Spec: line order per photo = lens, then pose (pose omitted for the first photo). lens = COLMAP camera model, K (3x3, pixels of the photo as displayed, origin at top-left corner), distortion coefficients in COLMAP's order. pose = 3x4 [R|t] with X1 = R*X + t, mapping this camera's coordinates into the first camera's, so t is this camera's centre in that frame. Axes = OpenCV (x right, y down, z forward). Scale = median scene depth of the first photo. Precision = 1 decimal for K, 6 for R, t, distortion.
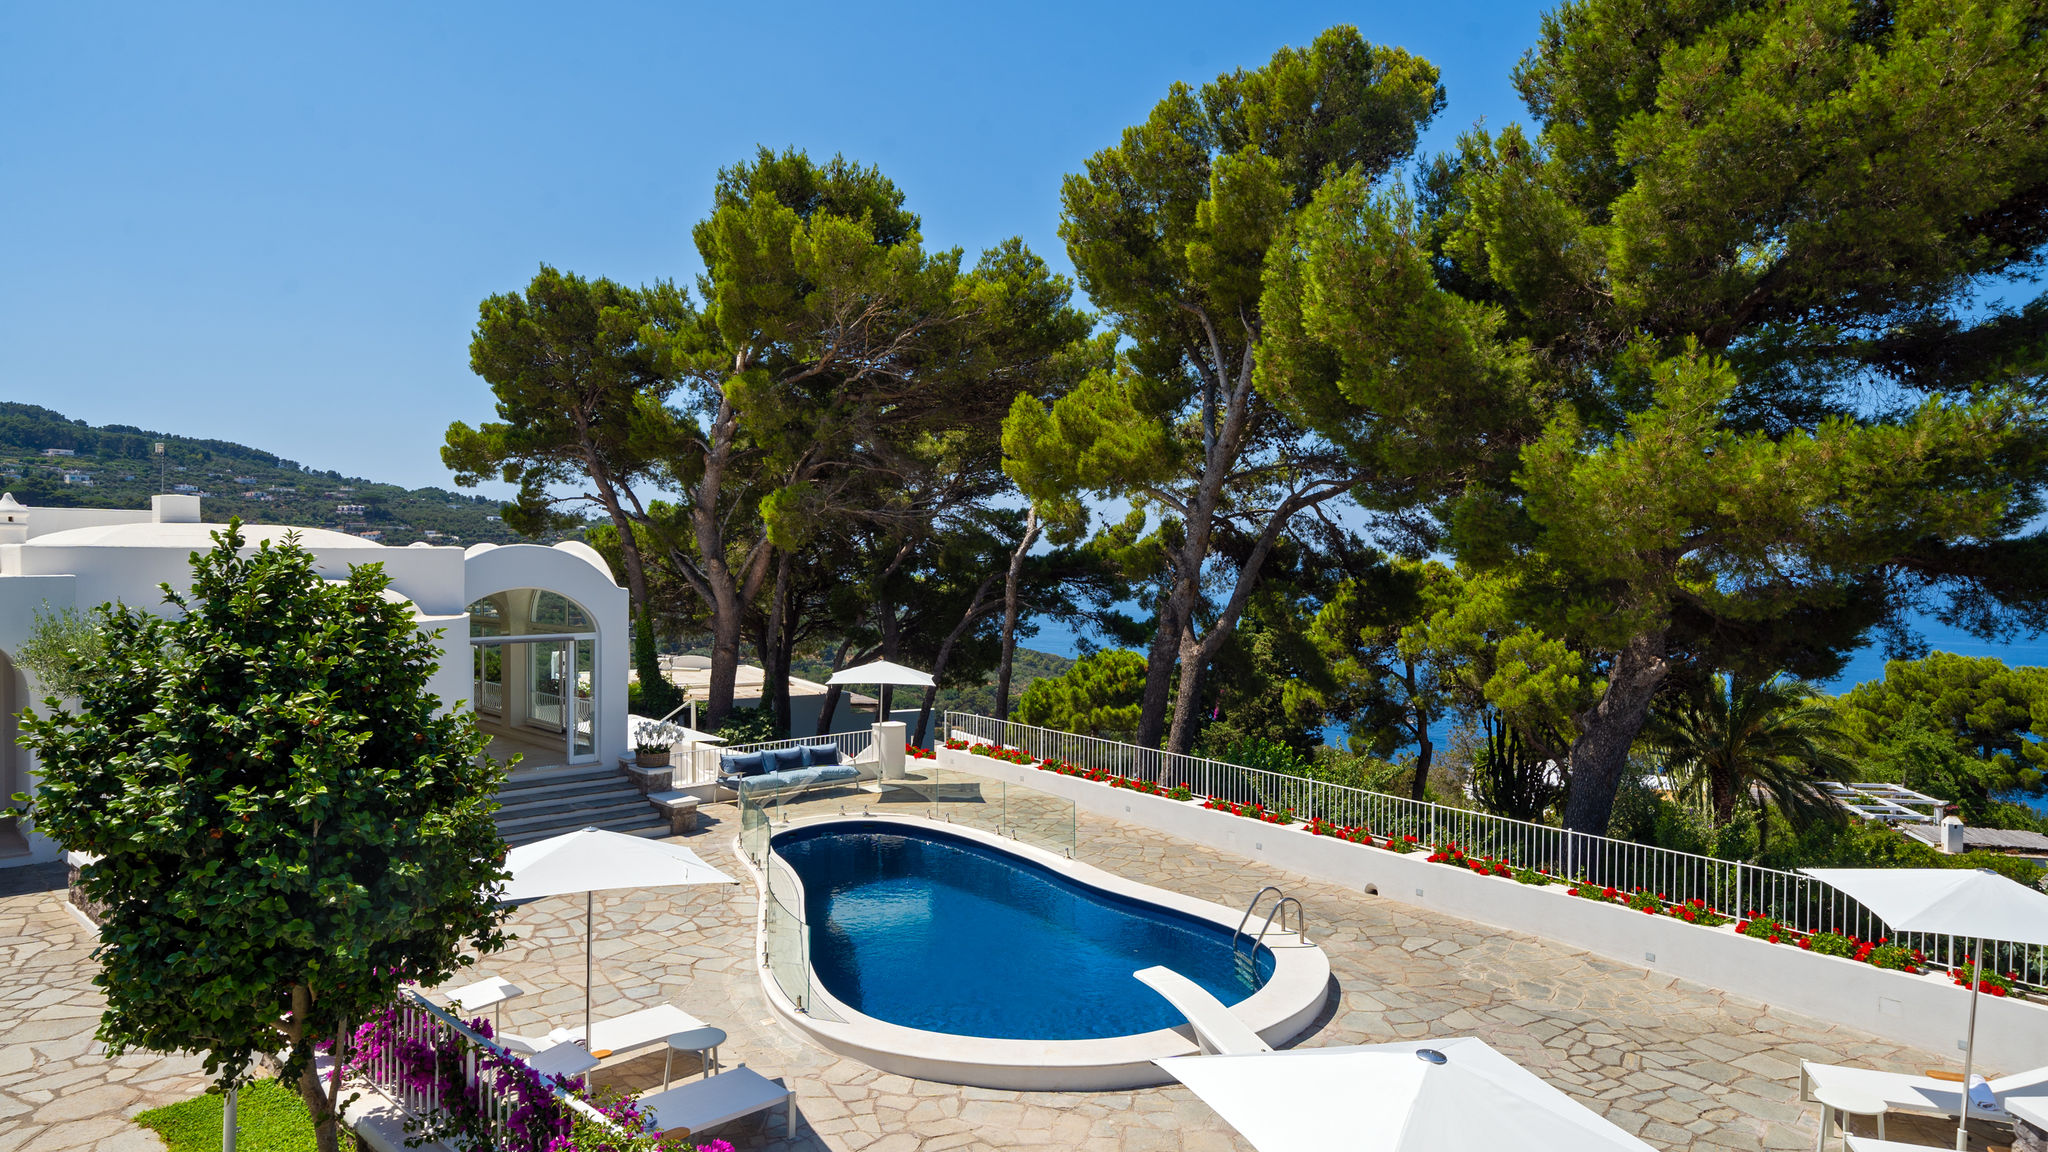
lens RADIAL K [[1260.9, 0, 1007.8], [0, 1260.9, 586.1], [0, 0, 1]] dist [-0.004072, -0.001061]
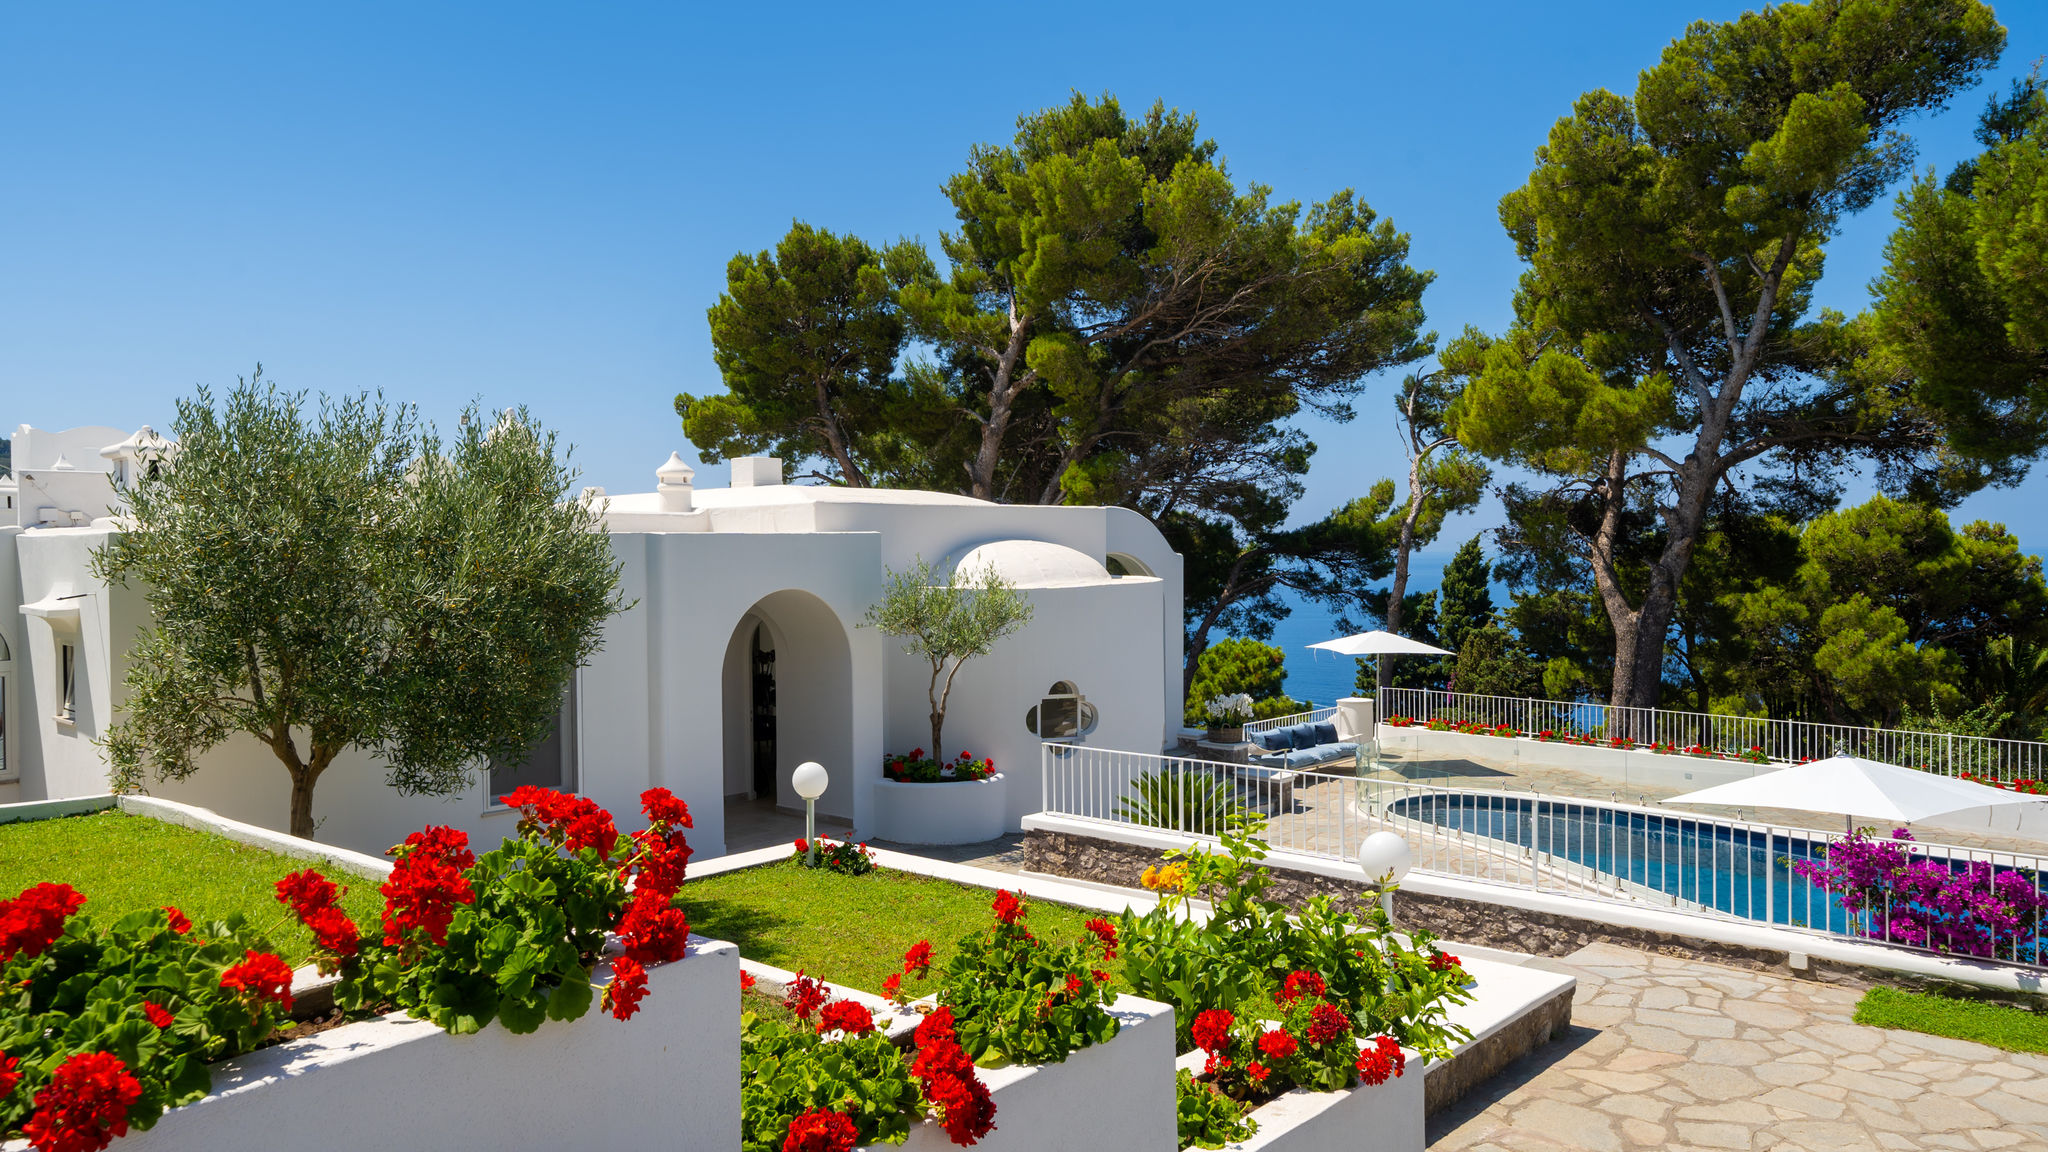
lens RADIAL K [[1382.8, 0, 1009.4], [0, 1382.8, 554.9], [0, 0, 1]] dist [0.004266, 0.002083]
pose [[0.997806, -0.017807, 0.063773, -0.315727], [0.019238, 0.999575, -0.021890, 0.014622], [-0.063357, 0.023068, 0.997724, -0.010902]]
